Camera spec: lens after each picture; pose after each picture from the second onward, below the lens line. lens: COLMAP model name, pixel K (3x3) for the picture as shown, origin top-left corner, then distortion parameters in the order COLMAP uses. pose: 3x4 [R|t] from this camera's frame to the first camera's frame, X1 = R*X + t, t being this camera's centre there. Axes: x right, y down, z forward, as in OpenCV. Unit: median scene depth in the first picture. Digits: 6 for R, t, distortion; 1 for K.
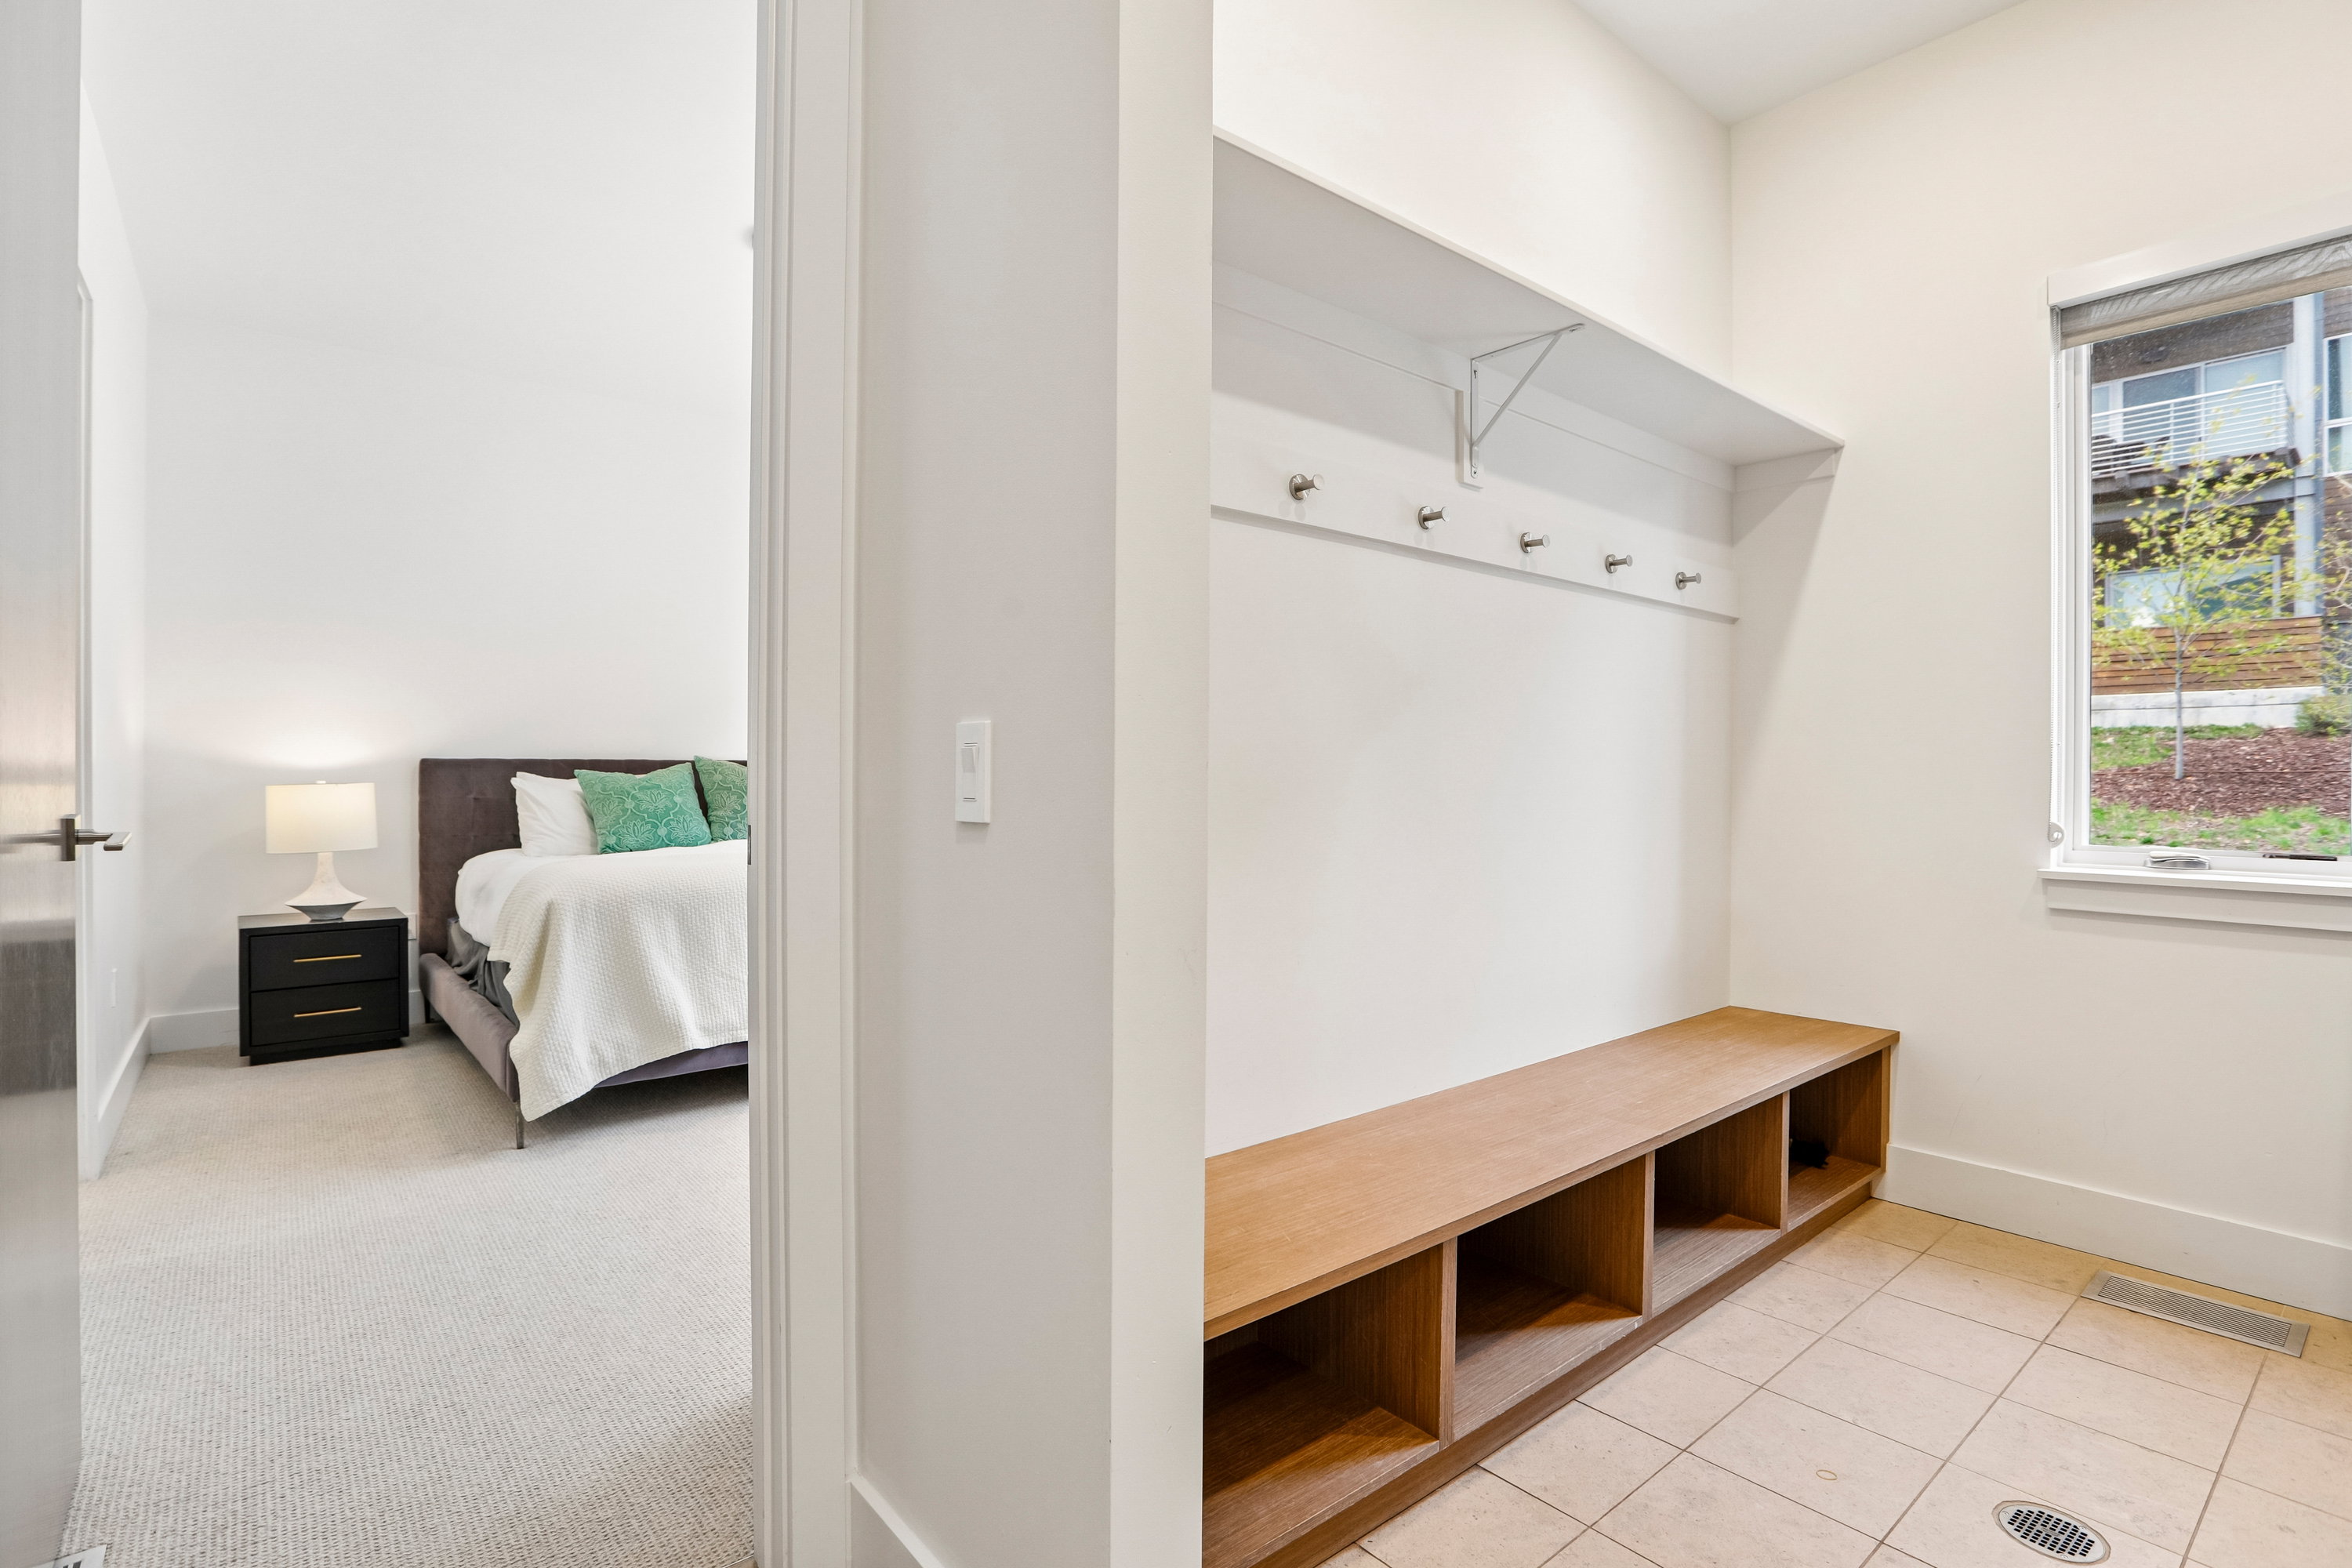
lens RADIAL K [[1118.8, 0, 1176.0], [0, 1118.8, 784.0], [0, 0, 1]] dist [-0.031850, 0.000848]
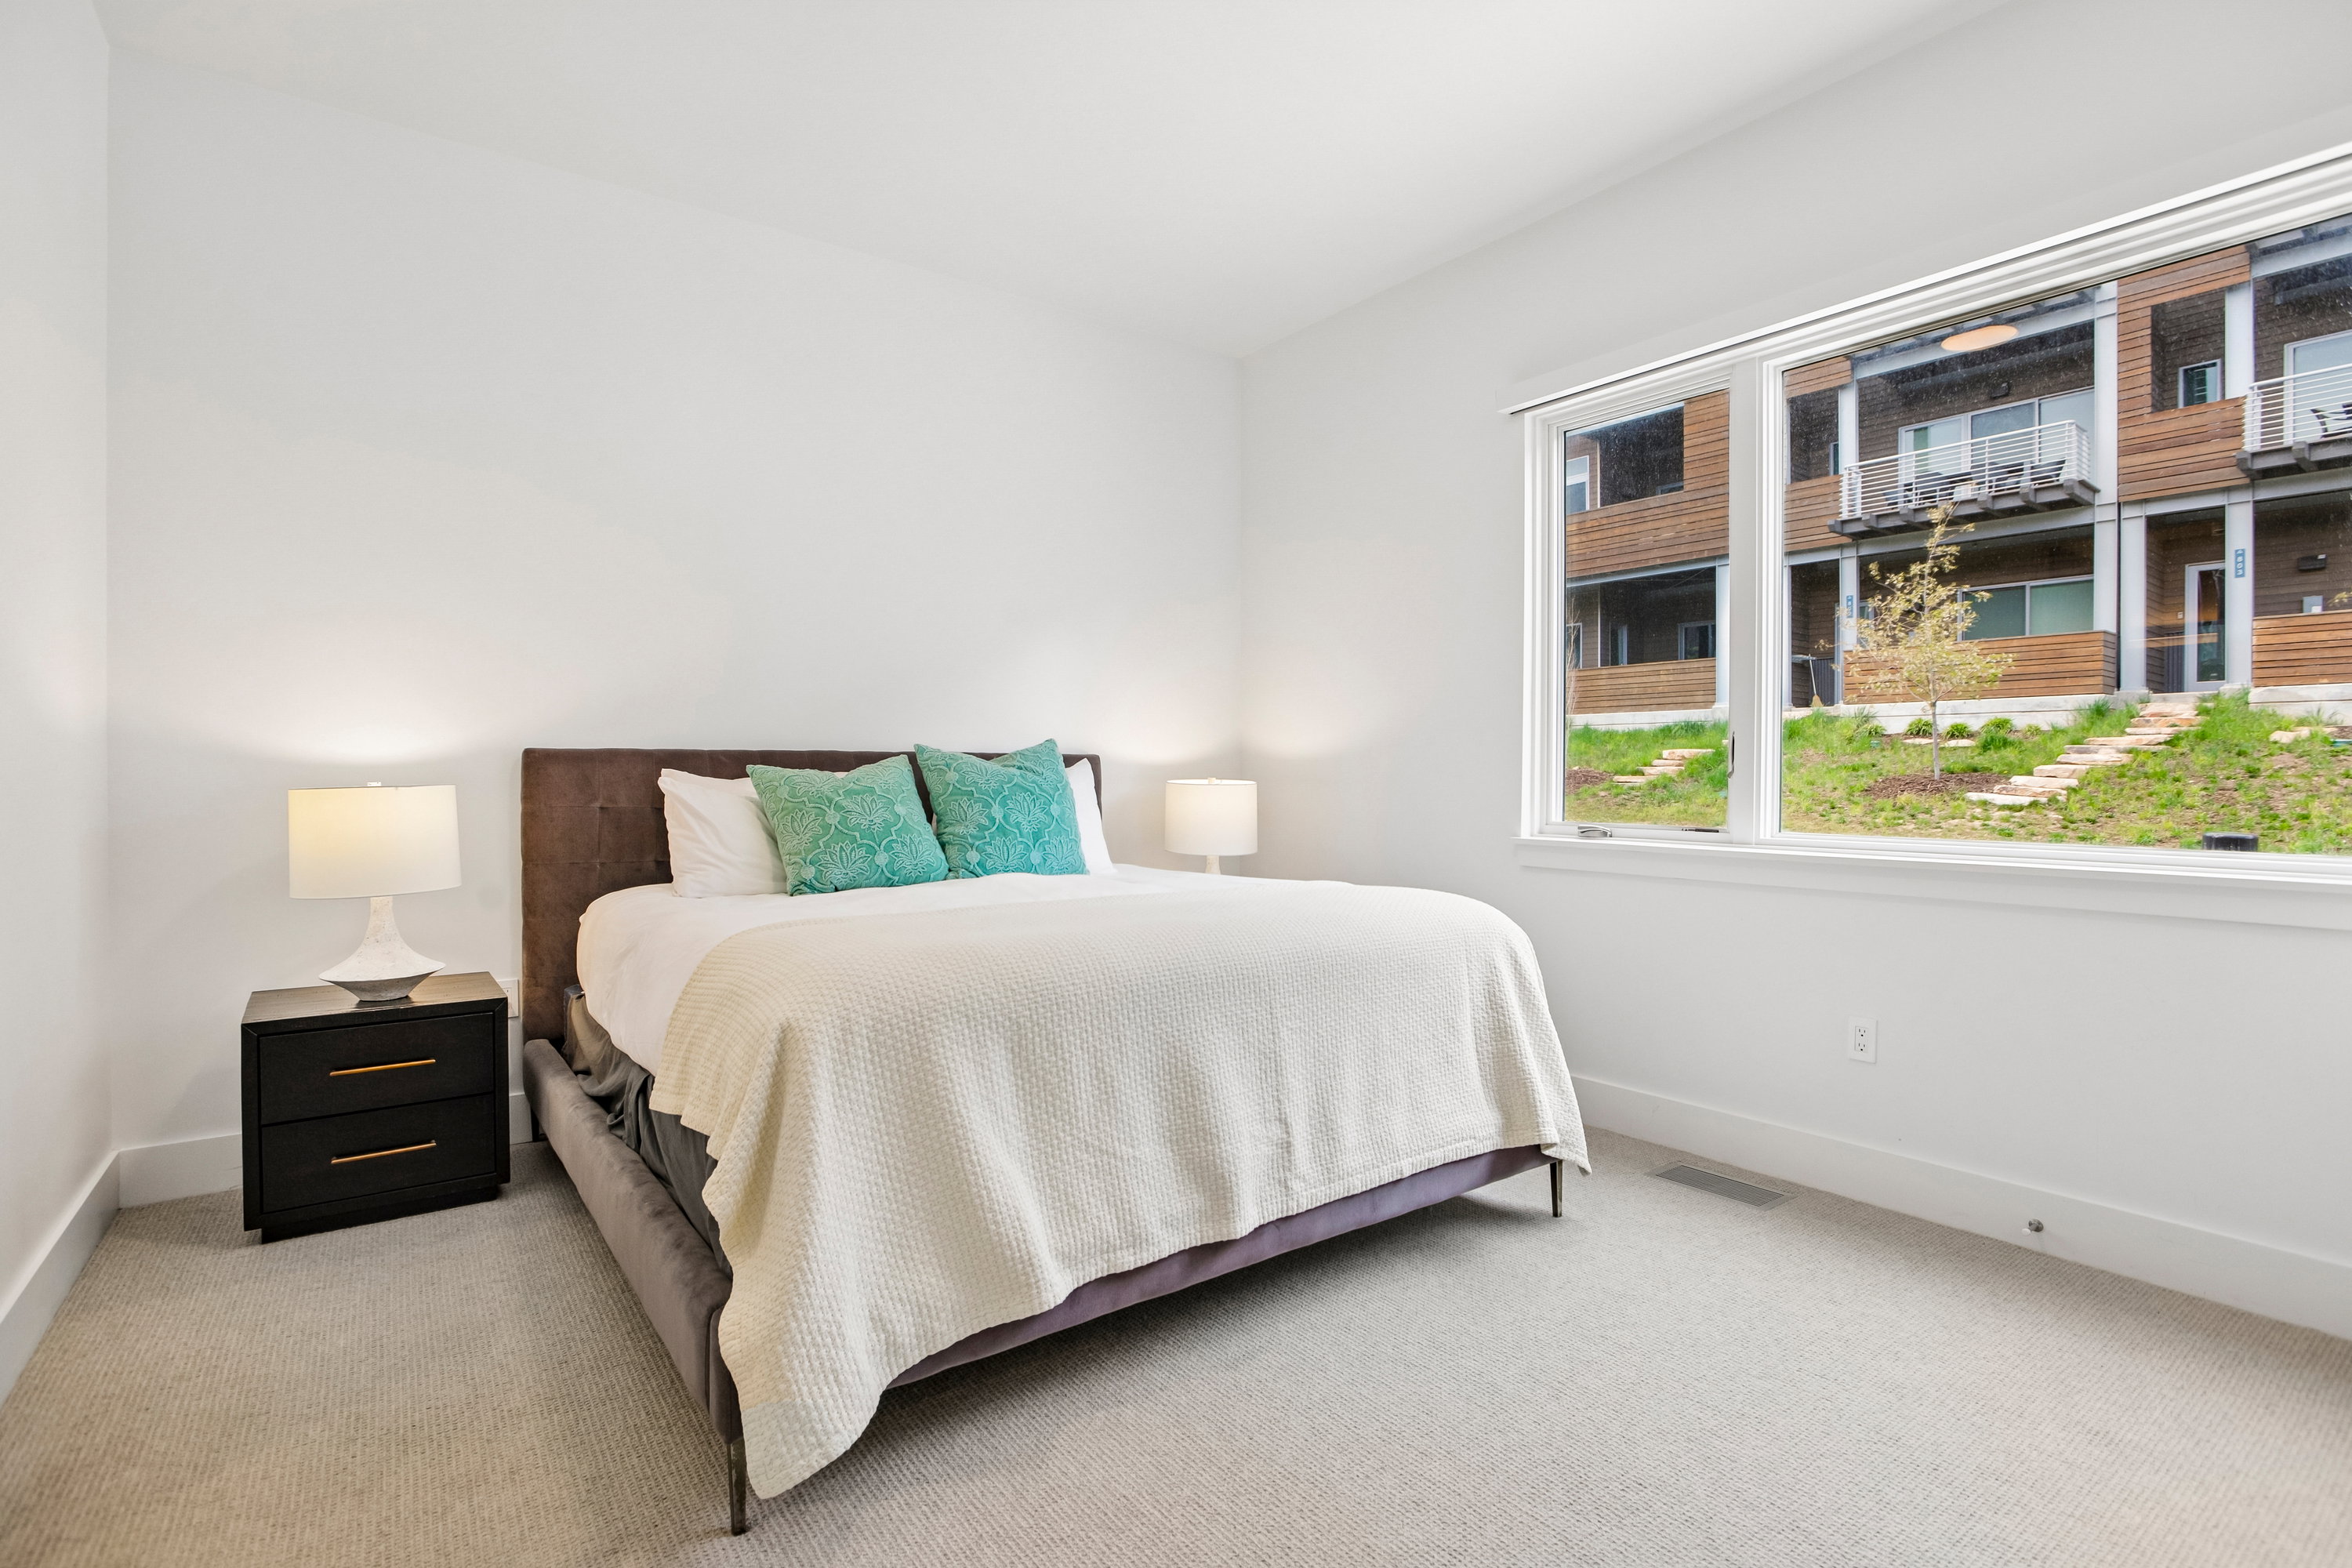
lens RADIAL K [[1110.7, 0, 1169.8], [0, 1110.7, 787.2], [0, 0, 1]] dist [-0.049348, 0.016663]
pose [[0.998177, -0.000774, -0.060357, -0.243471], [0.000914, 0.999997, 0.002302, -0.000911], [0.060355, -0.002353, 0.998174, 0.345574]]
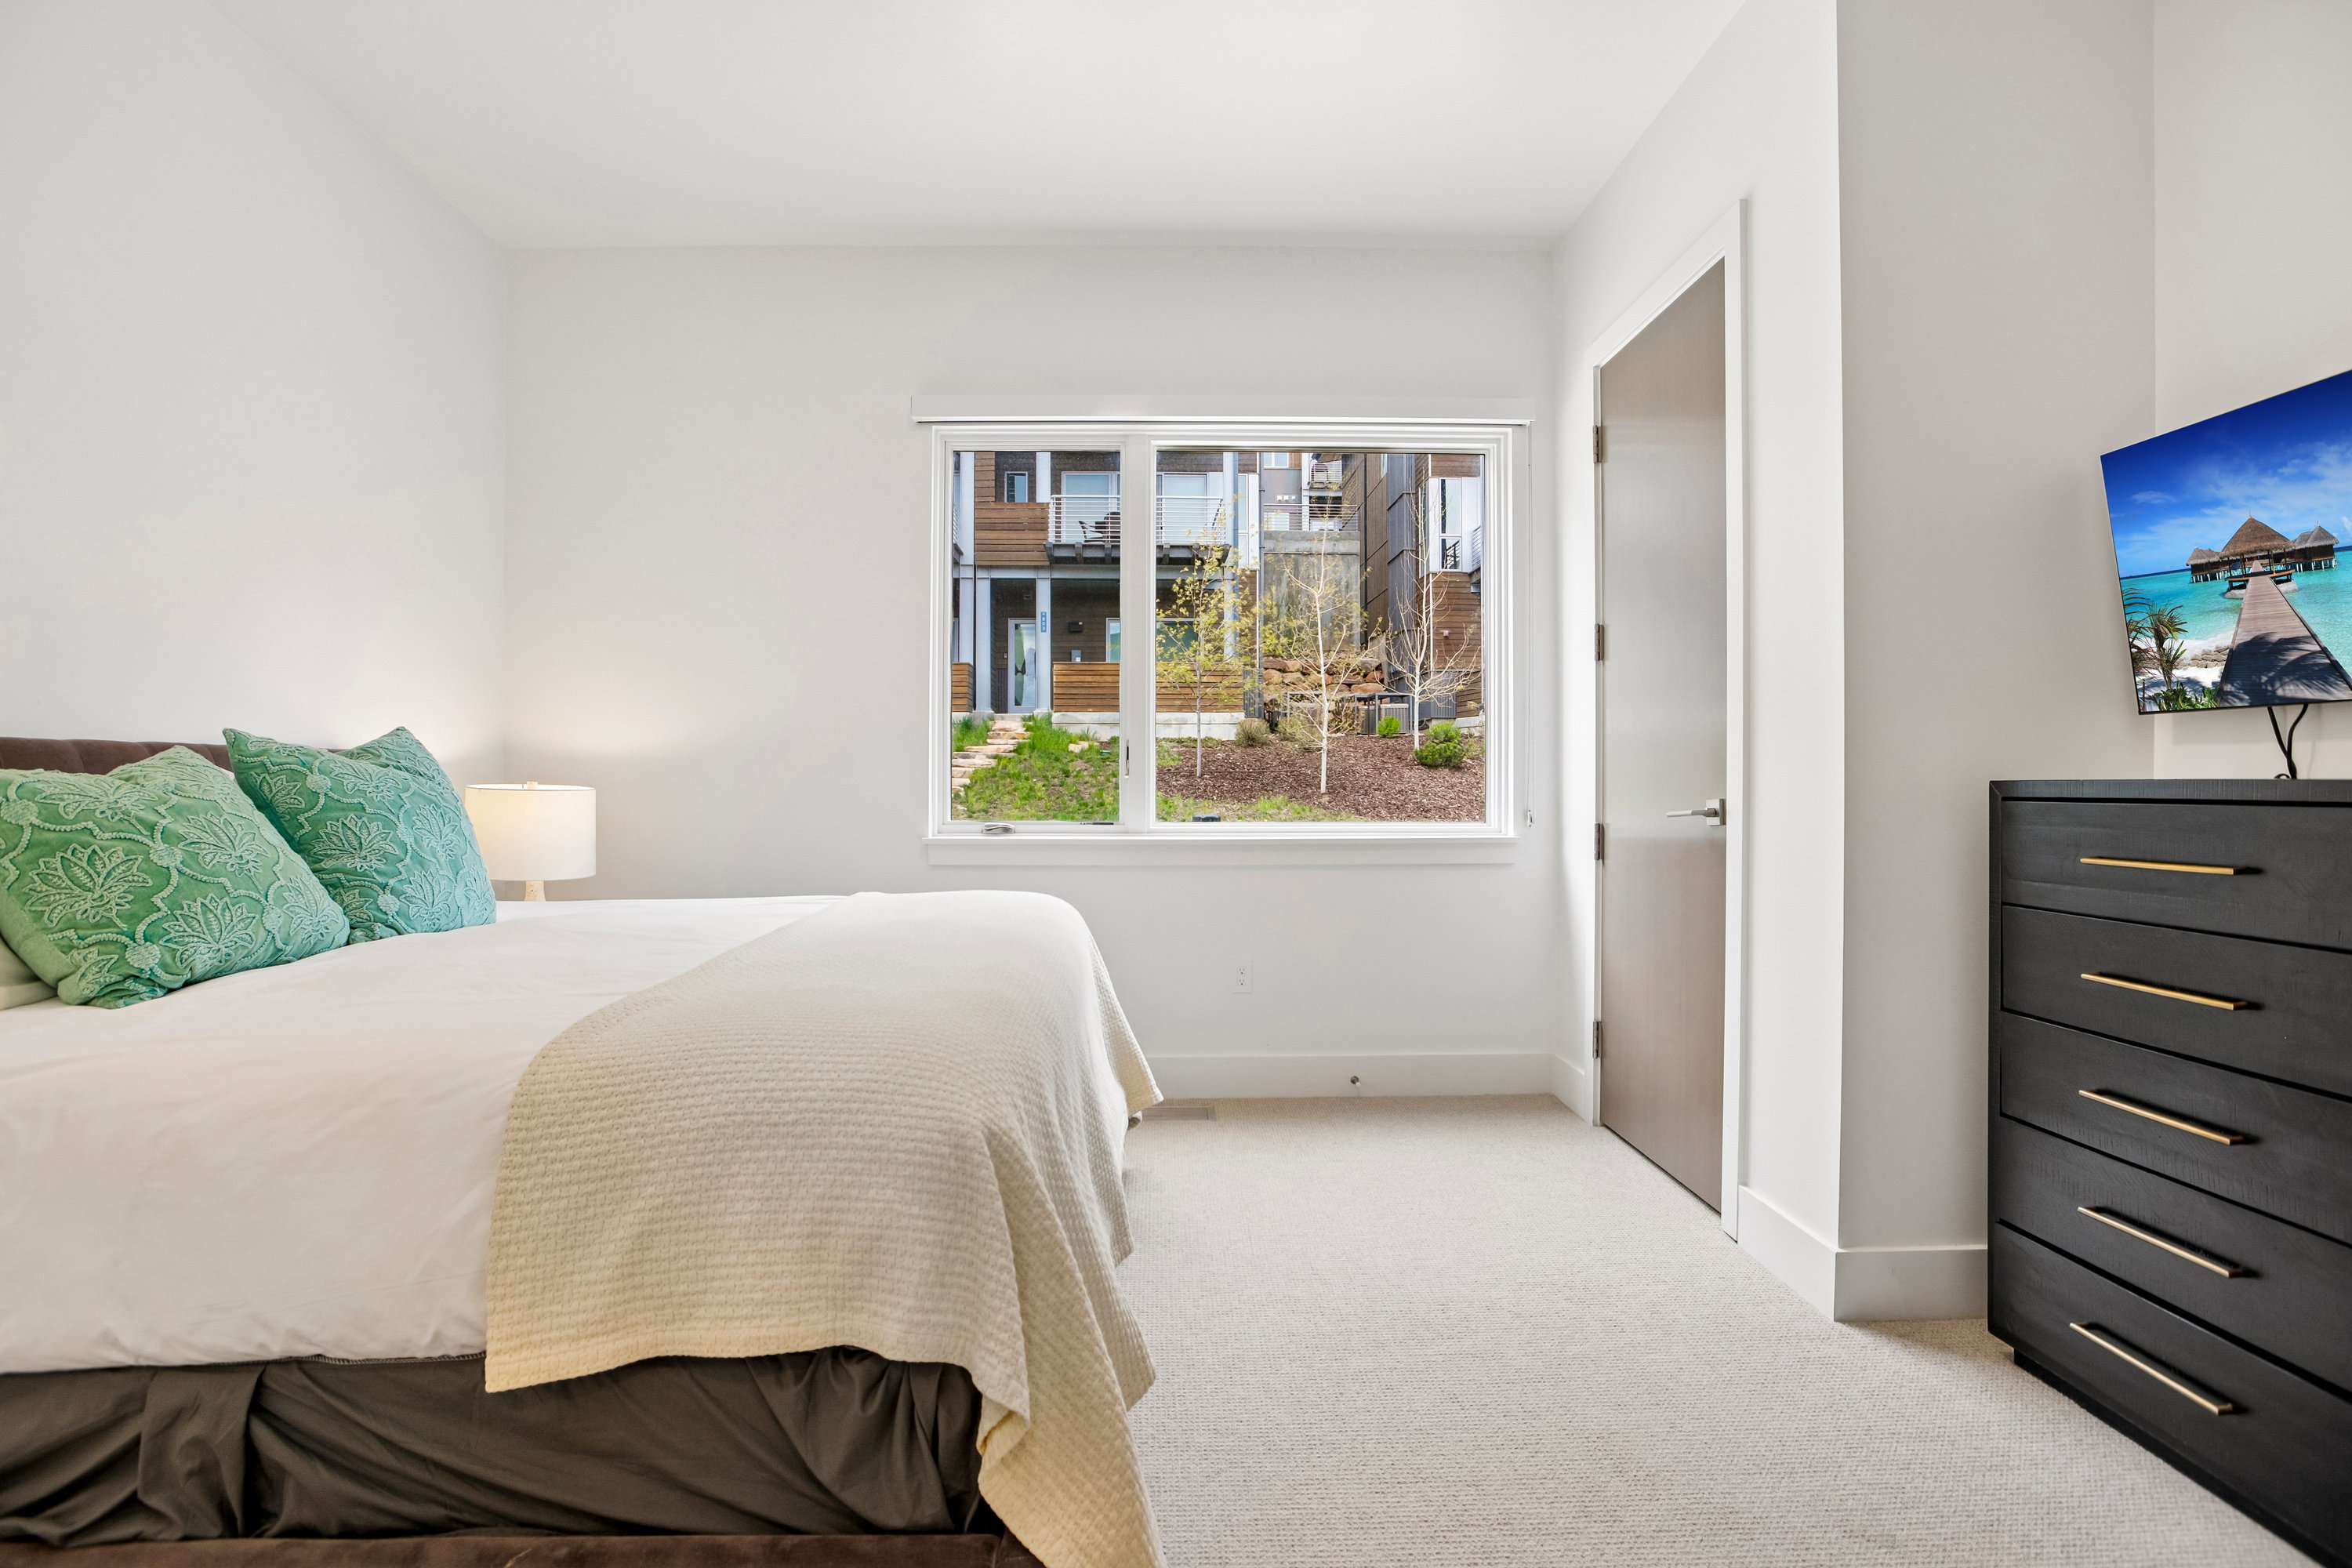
lens RADIAL K [[1110.7, 0, 1169.8], [0, 1110.7, 787.2], [0, 0, 1]] dist [-0.049348, 0.016663]
pose [[0.621234, -0.010835, 0.783551, -0.541027], [0.008746, 0.999938, 0.006893, -0.003908], [-0.783577, 0.002571, 0.621290, 0.491988]]
